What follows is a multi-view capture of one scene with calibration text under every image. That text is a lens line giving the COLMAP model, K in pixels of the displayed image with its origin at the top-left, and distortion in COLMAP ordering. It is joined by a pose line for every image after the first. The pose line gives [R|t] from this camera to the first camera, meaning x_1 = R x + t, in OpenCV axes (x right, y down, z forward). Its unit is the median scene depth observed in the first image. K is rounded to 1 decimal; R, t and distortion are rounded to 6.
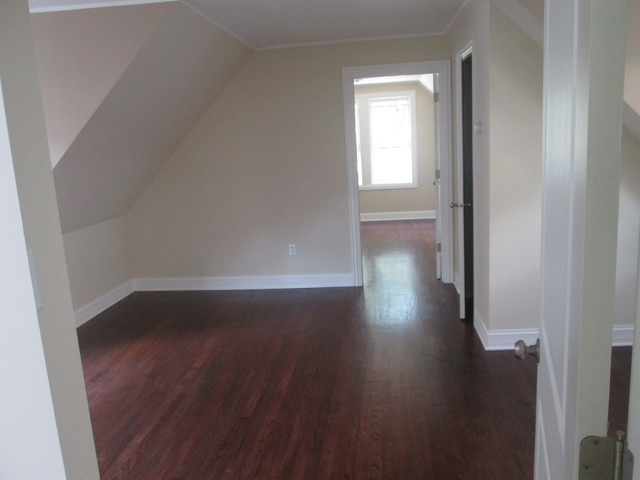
lens RADIAL K [[529.1, 0, 323.3], [0, 529.1, 238.4], [0, 0, 1]] dist [-0.077414, 0.002453]
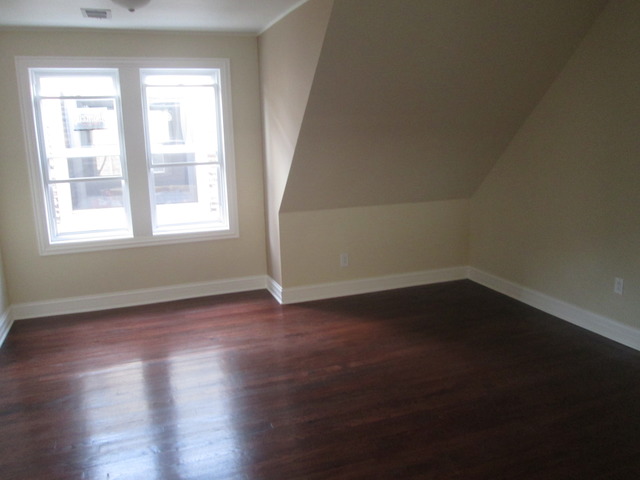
lens RADIAL K [[529.1, 0, 323.3], [0, 529.1, 238.4], [0, 0, 1]] dist [-0.077414, 0.002453]
pose [[0.452034, 0.223198, -0.863625, 0.337297], [-0.175043, 0.971560, 0.159473, -0.079566], [0.874657, 0.079084, 0.478248, 0.332565]]
